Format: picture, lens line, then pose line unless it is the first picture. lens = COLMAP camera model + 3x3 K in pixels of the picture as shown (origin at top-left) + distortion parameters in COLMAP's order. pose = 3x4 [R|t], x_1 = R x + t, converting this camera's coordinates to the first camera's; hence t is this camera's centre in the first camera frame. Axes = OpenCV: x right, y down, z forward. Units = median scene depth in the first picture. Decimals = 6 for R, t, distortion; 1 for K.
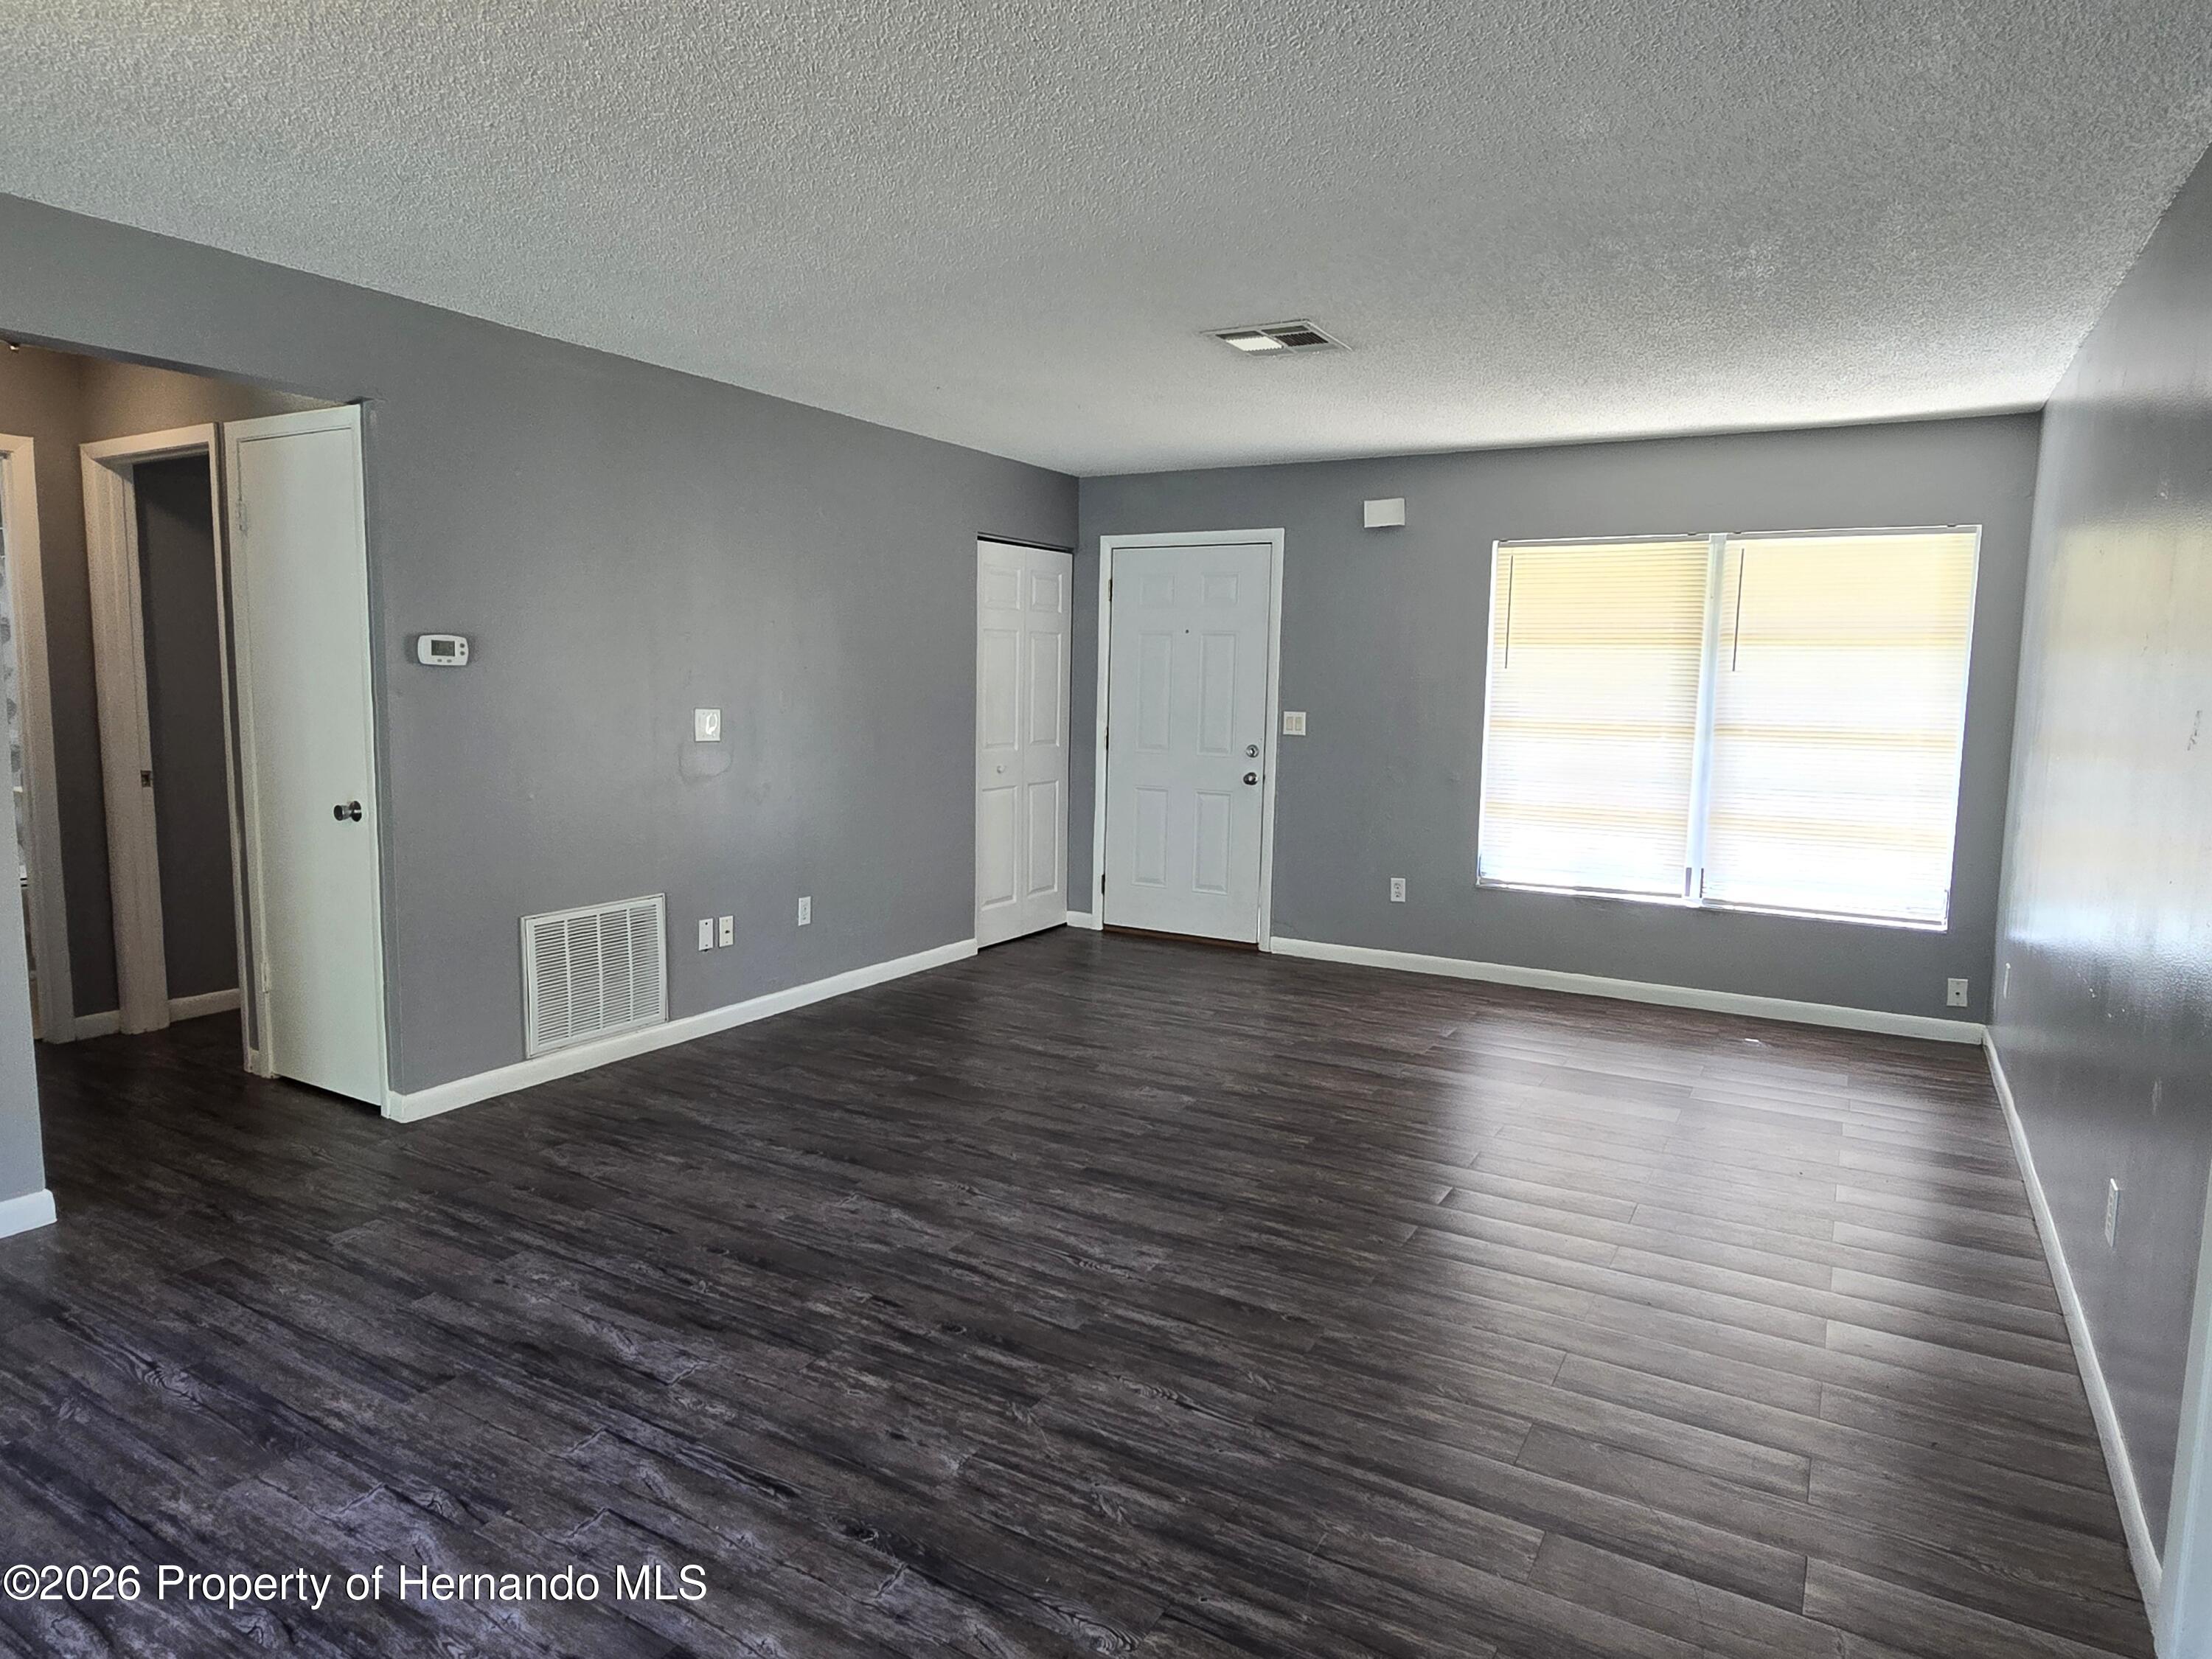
lens RADIAL K [[1301.1, 0, 1106.5], [0, 1301.1, 831.0], [0, 0, 1]] dist [-0.003748, -0.003612]
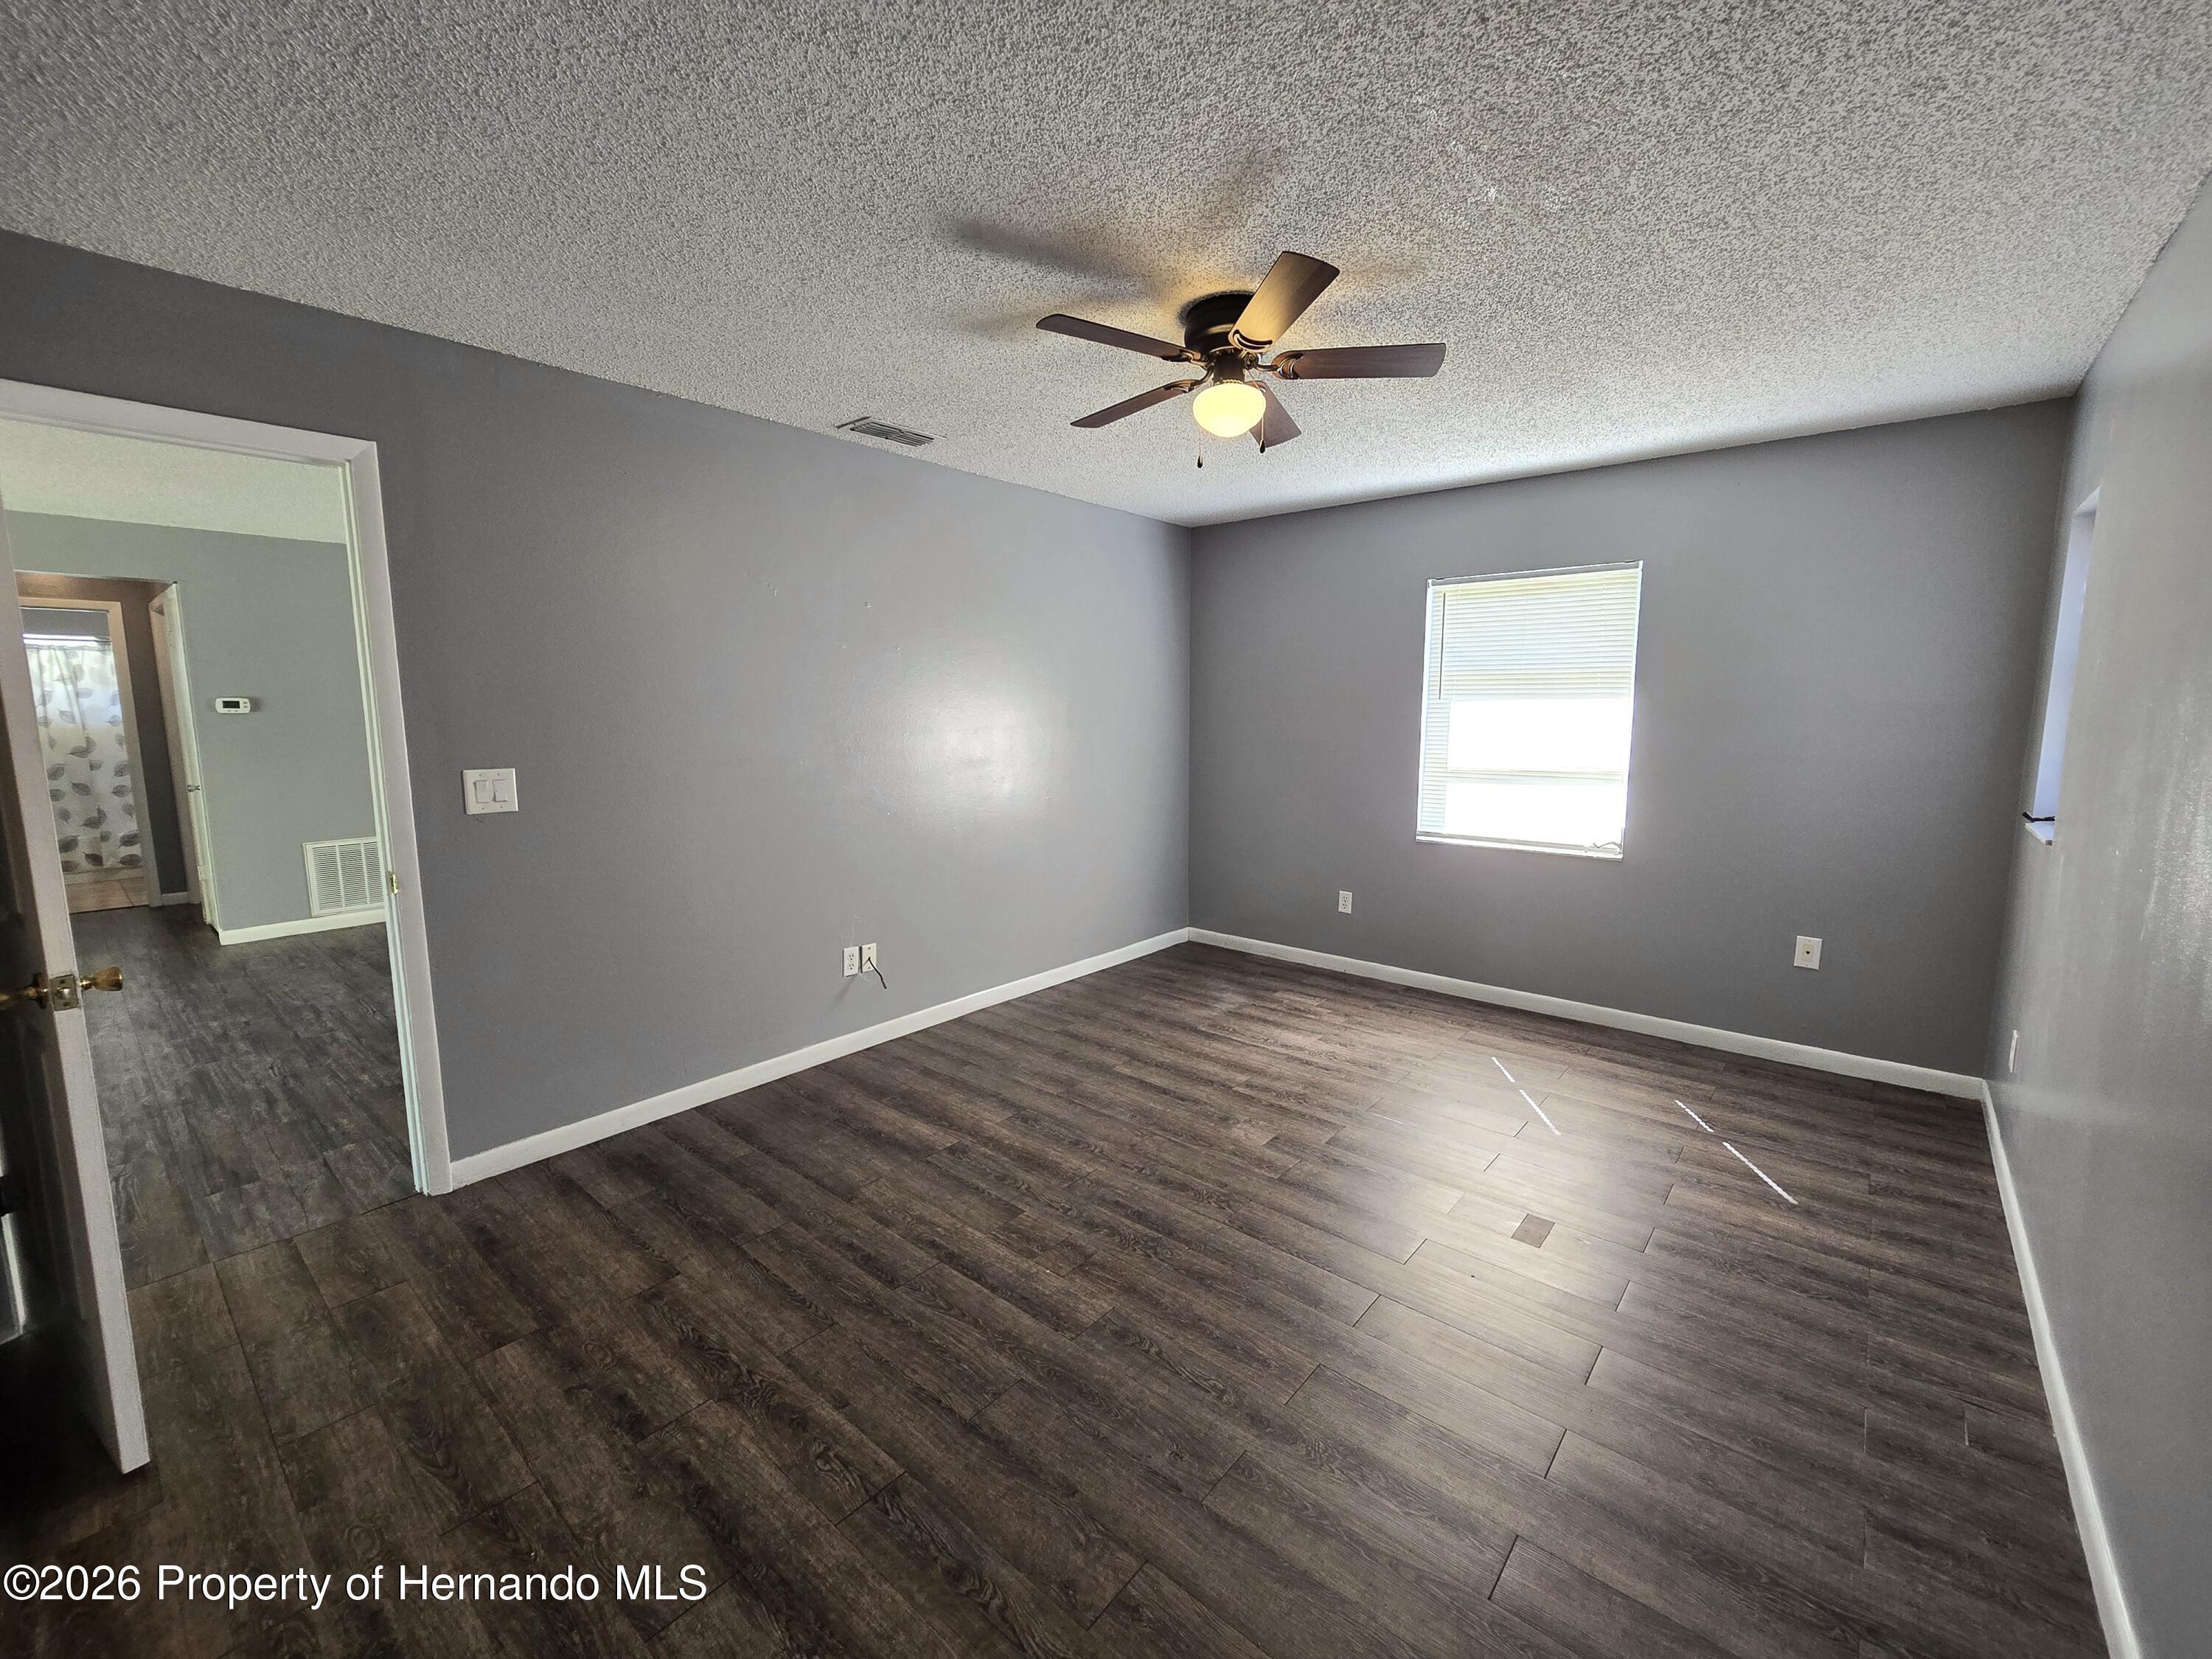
lens RADIAL K [[911.3, 0, 1101.9], [0, 911.3, 819.1], [0, 0, 1]] dist [-0.003635, 0.000225]
pose [[0.983611, -0.000140, -0.180303, 1.018055], [0.002193, 0.999935, 0.011188, 0.019878], [0.180289, -0.011400, 0.983548, -0.115817]]
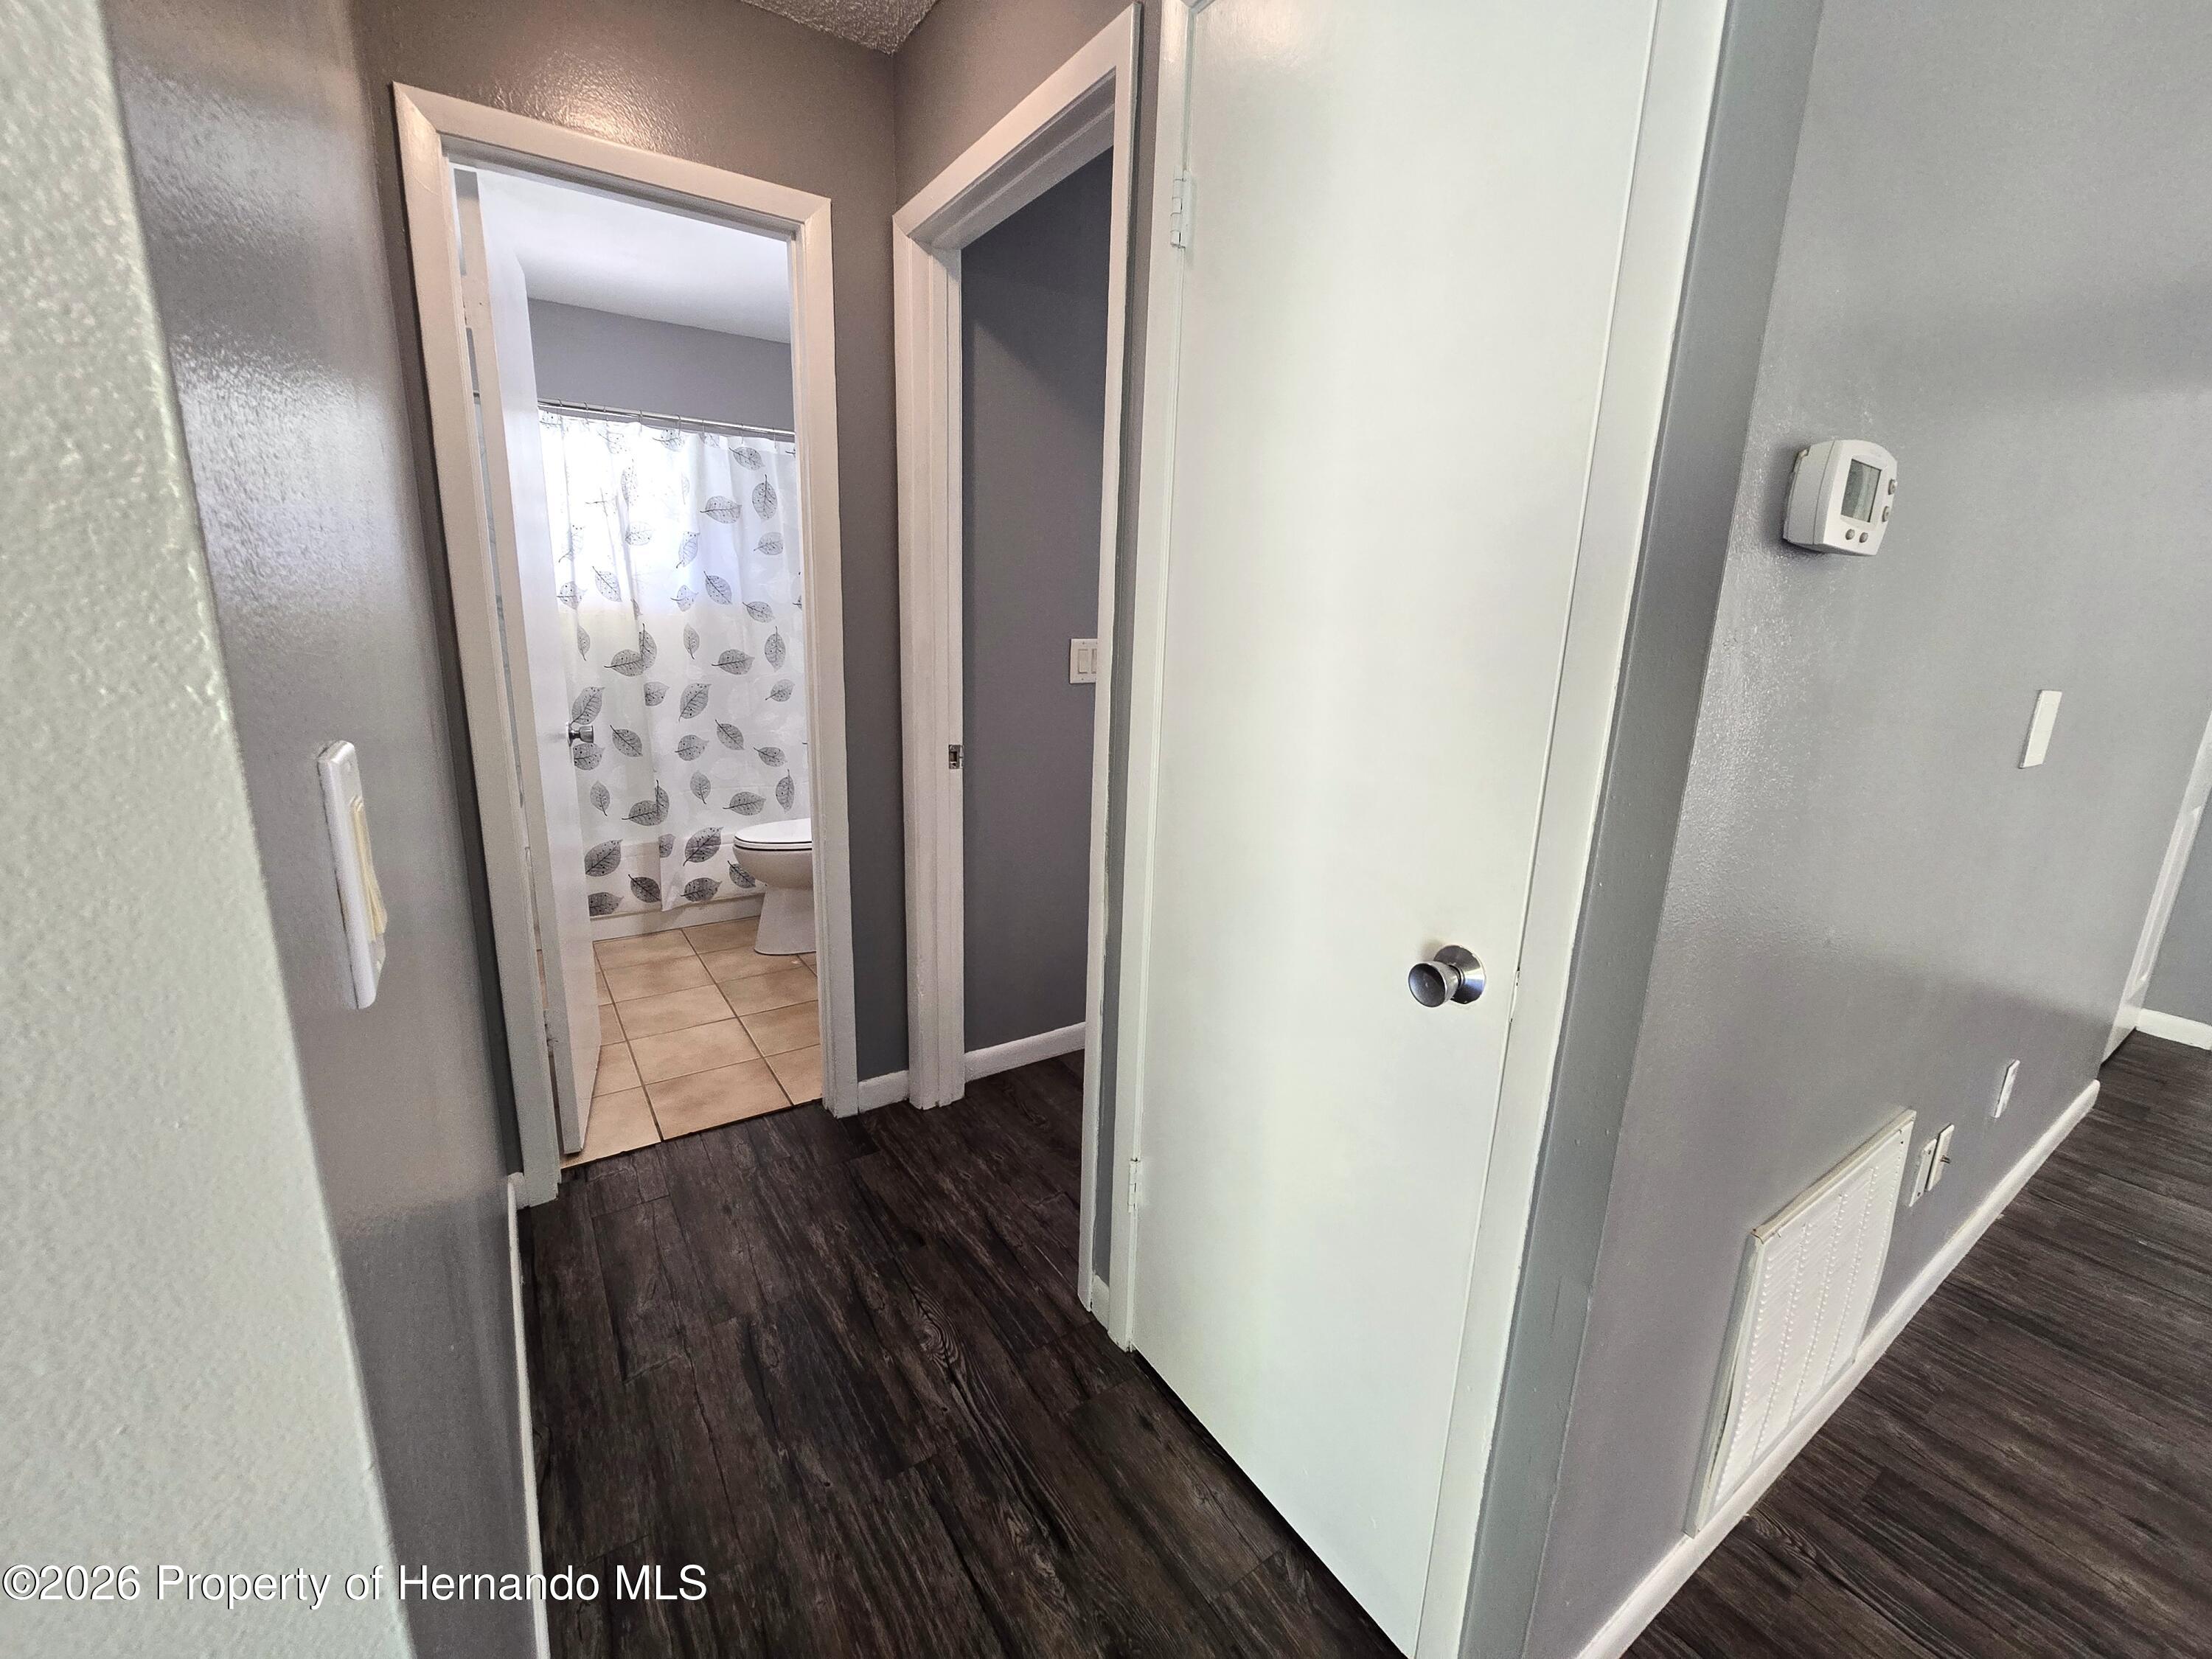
lens RADIAL K [[911.3, 0, 1102.5], [0, 911.3, 827.4], [0, 0, 1]] dist [-0.003635, 0.000225]
pose [[0.897992, 0.111443, -0.425666, -0.562971], [-0.066851, 0.990719, 0.118348, -0.078508], [0.434905, -0.077820, 0.897108, 0.732346]]
